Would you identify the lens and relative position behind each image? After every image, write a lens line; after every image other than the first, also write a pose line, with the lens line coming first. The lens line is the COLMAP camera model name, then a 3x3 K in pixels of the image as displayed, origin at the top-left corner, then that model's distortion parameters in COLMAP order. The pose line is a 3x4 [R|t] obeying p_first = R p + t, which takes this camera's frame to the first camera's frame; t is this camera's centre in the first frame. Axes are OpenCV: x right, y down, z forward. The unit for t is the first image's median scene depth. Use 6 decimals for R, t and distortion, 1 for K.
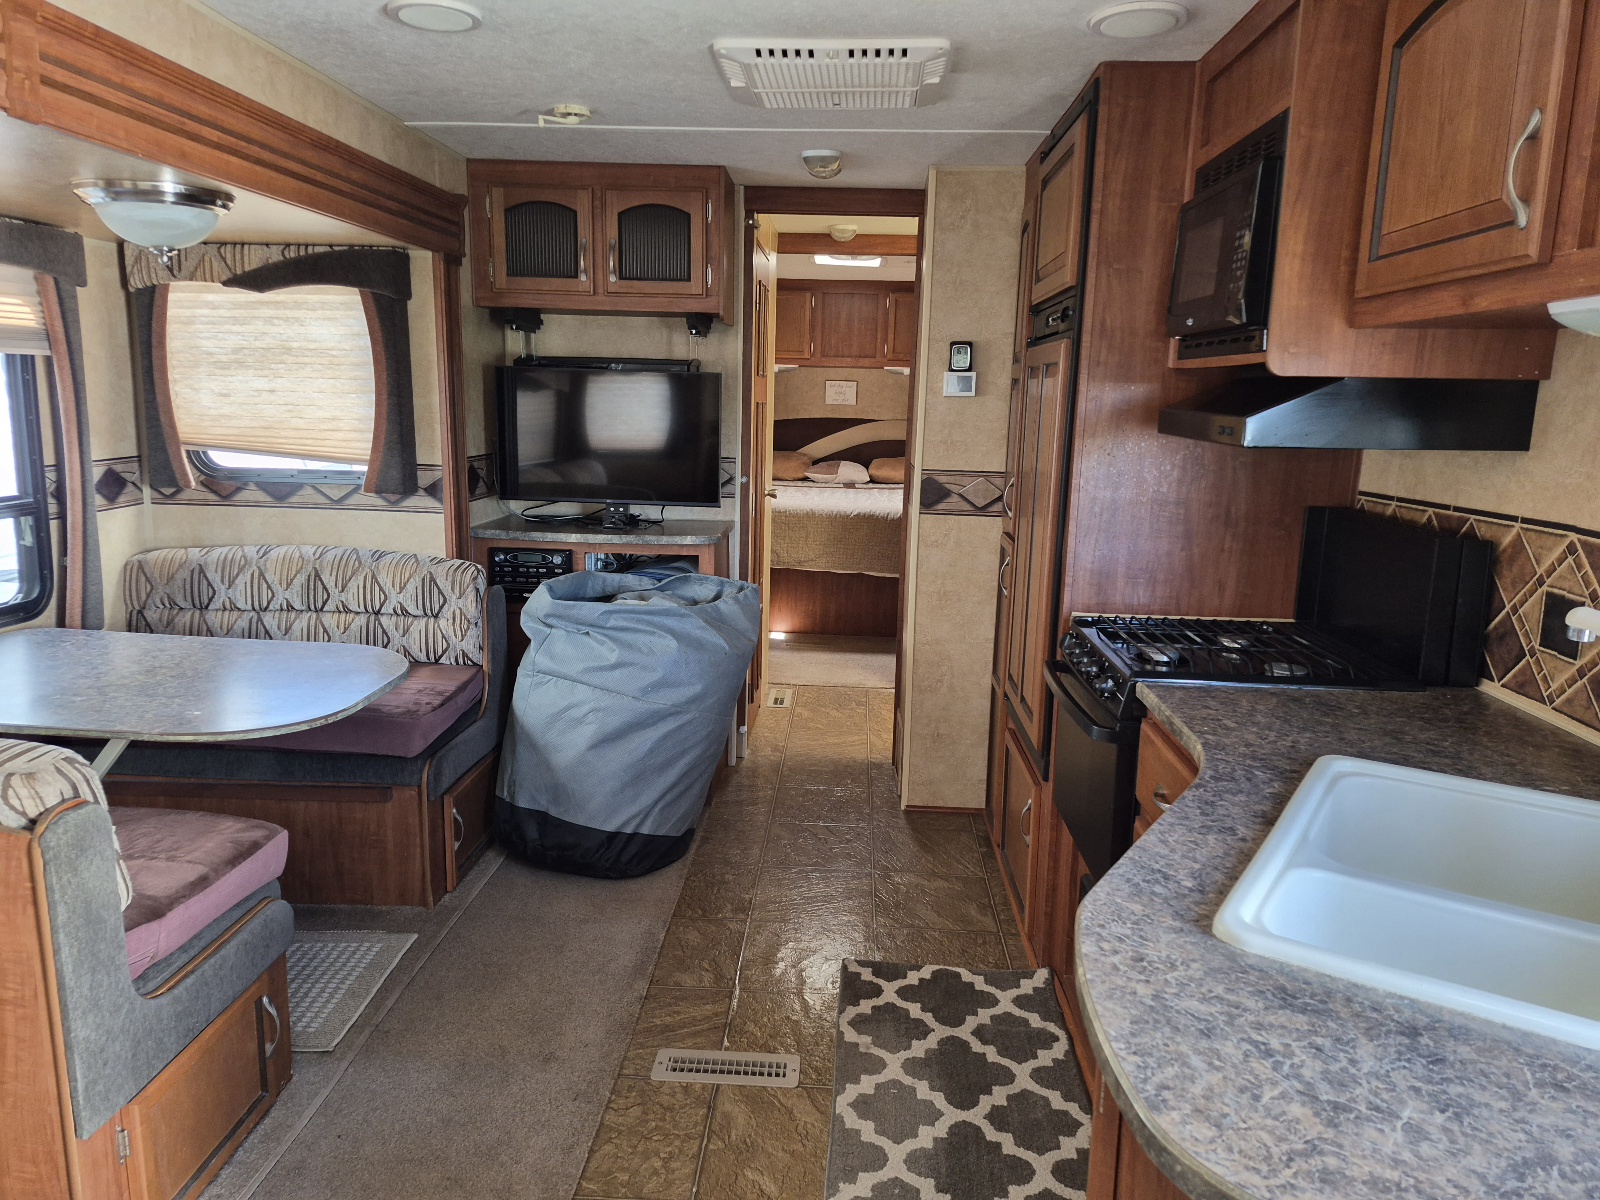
lens RADIAL K [[1103.2, 0, 800.2], [0, 1103.2, 607.4], [0, 0, 1]] dist [0.088395, -0.104465]
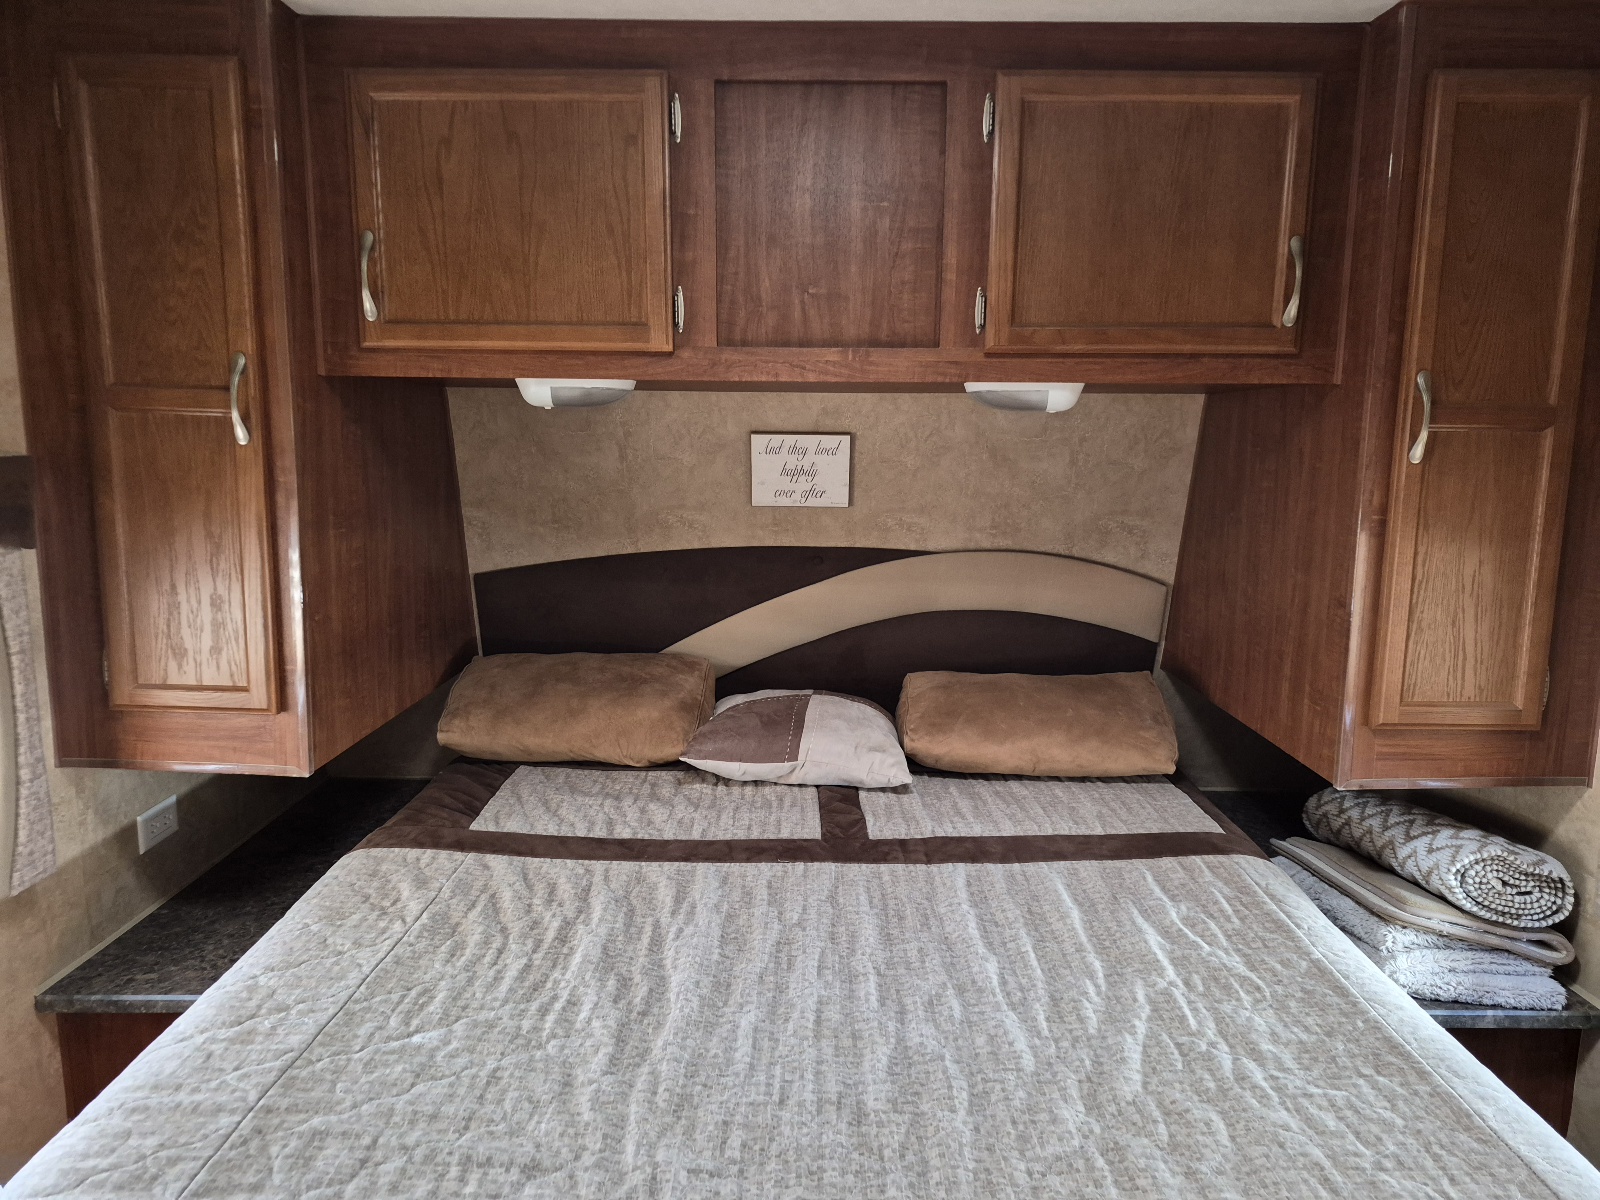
lens RADIAL K [[1103.2, 0, 800.2], [0, 1103.2, 607.4], [0, 0, 1]] dist [0.088395, -0.104465]
pose [[0.998919, -0.026885, 0.037911, 0.057171], [0.027947, 0.999224, -0.027769, -0.349939], [-0.037135, 0.028798, 0.998895, 1.645498]]
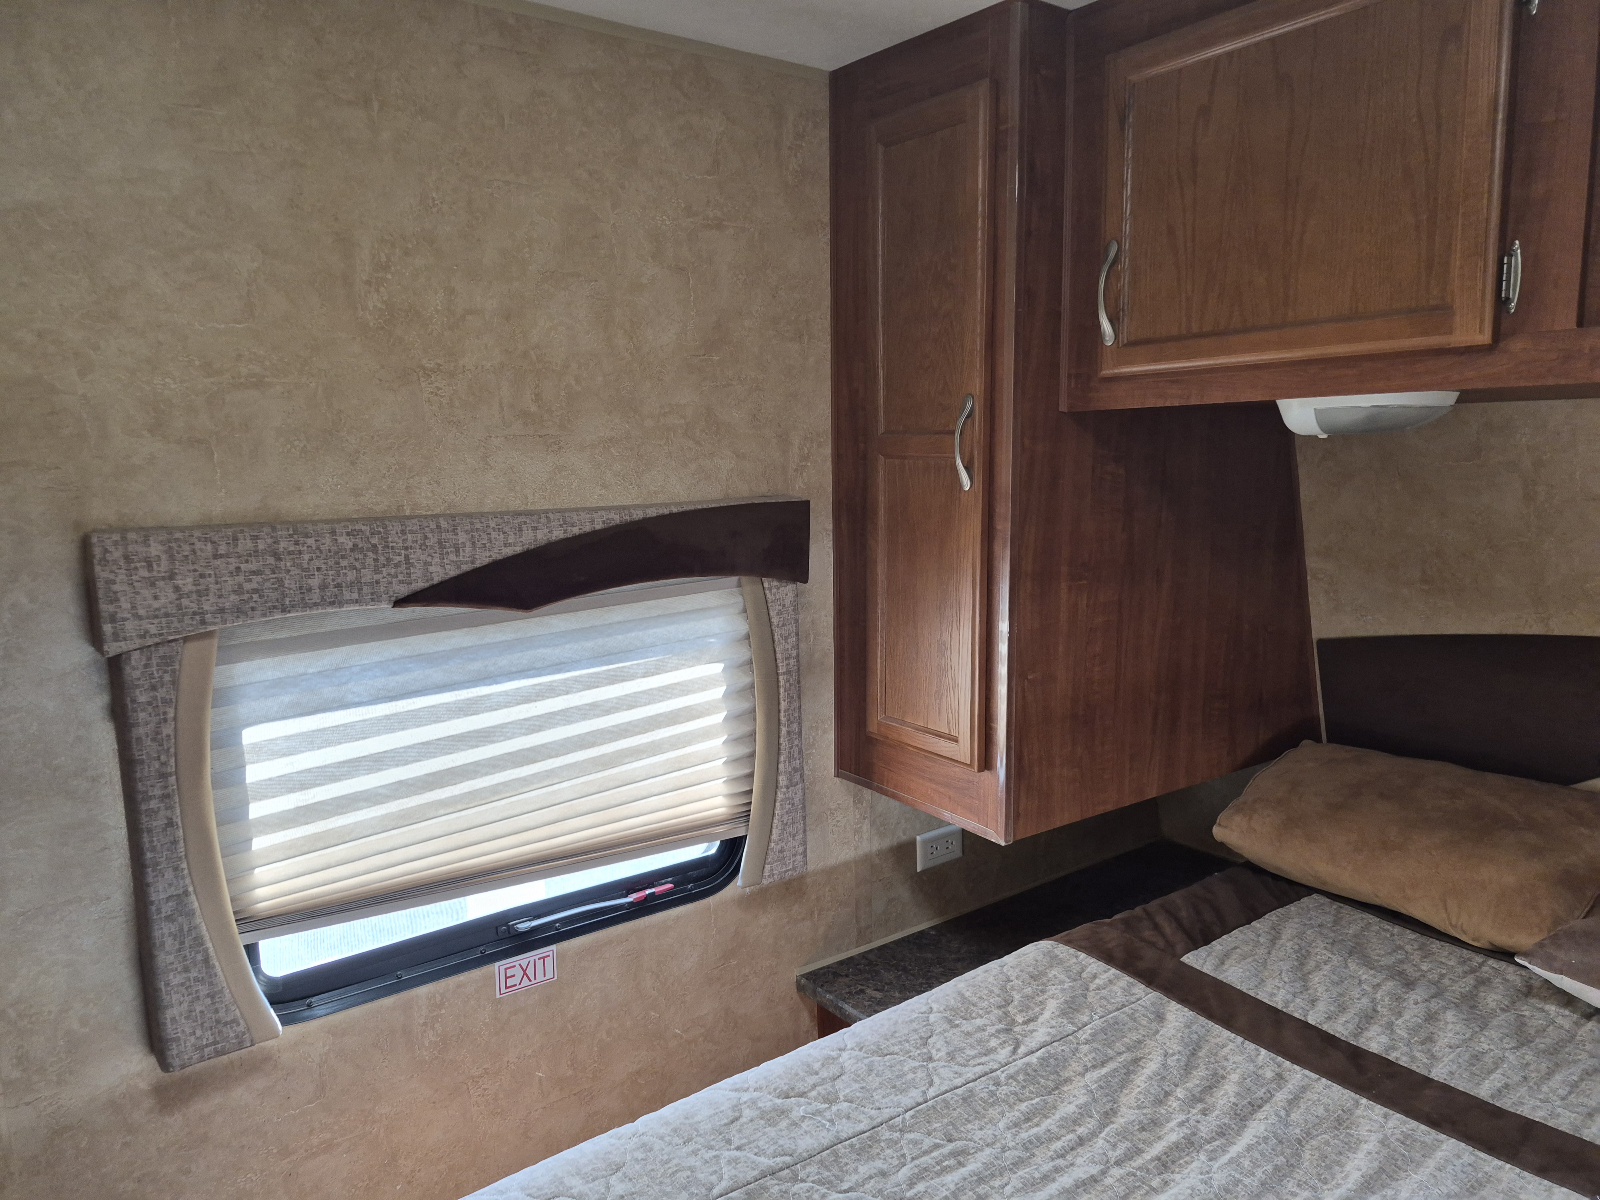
lens RADIAL K [[1103.2, 0, 800.2], [0, 1103.2, 607.4], [0, 0, 1]] dist [0.088395, -0.104465]
pose [[0.644298, 0.066003, -0.761921, 0.153183], [-0.109572, 0.993957, -0.006553, -0.383117], [0.756884, 0.087708, 0.647637, 1.799155]]
